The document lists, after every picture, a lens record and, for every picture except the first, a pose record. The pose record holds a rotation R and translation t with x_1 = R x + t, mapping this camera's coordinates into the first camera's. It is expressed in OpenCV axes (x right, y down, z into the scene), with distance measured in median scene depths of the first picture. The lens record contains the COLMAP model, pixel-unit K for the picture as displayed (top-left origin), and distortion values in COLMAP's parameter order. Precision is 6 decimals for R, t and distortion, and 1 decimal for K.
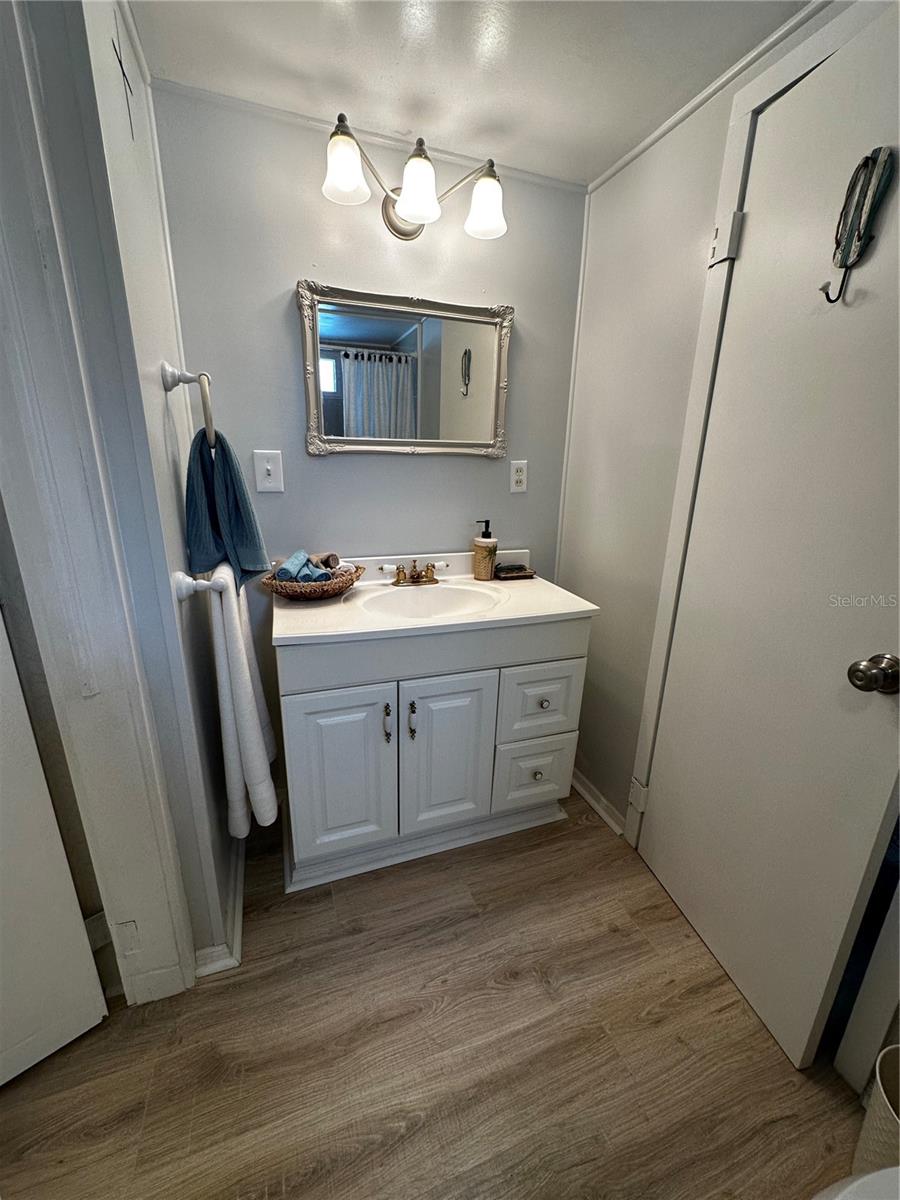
lens RADIAL K [[479.7, 0, 448.2], [0, 479.7, 600.7], [0, 0, 1]] dist [-0.001214, 0.000436]
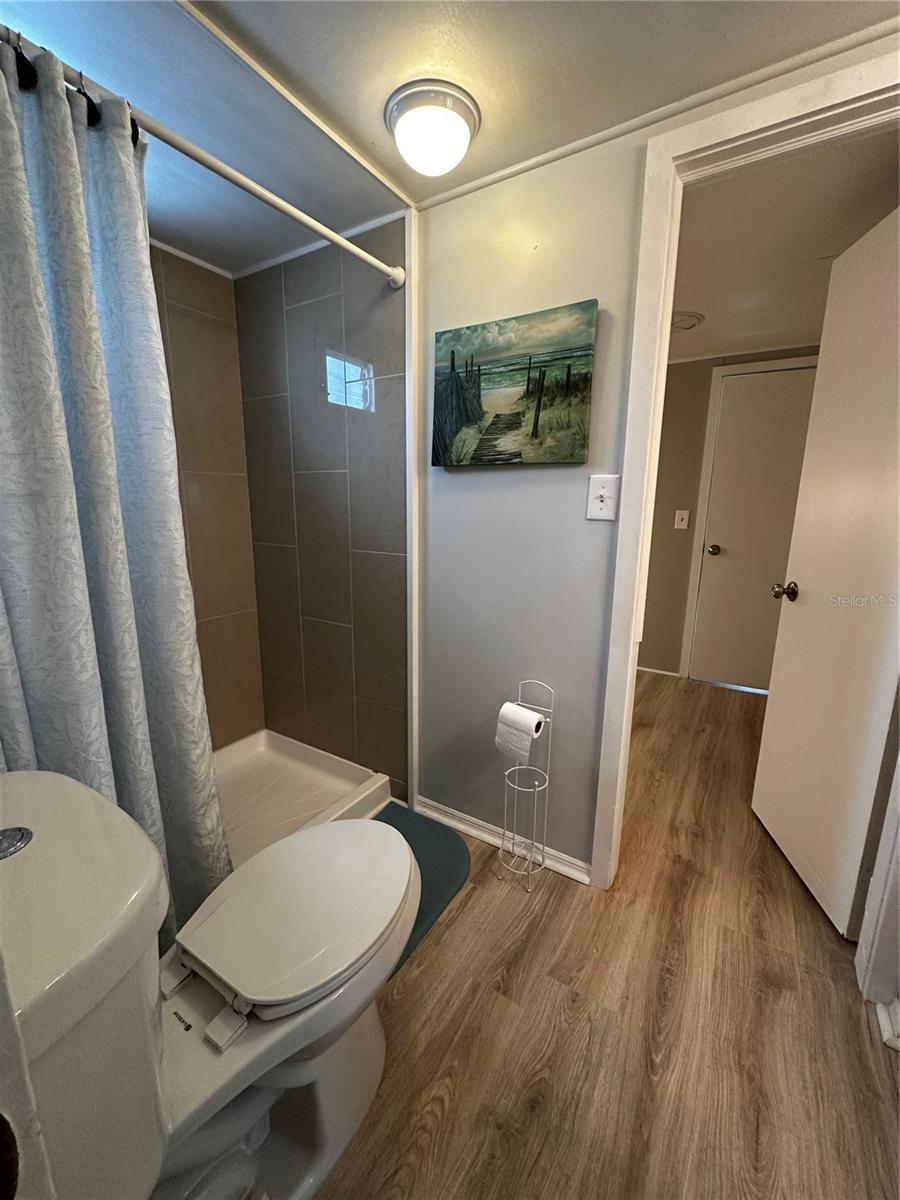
lens RADIAL K [[479.7, 0, 450.8], [0, 479.7, 599.6], [0, 0, 1]] dist [-0.001214, 0.000436]
pose [[-0.786510, 0.092614, -0.610594, 0.841814], [-0.206252, 0.892534, 0.401052, -0.217607], [0.582119, 0.441368, -0.682885, 0.968814]]
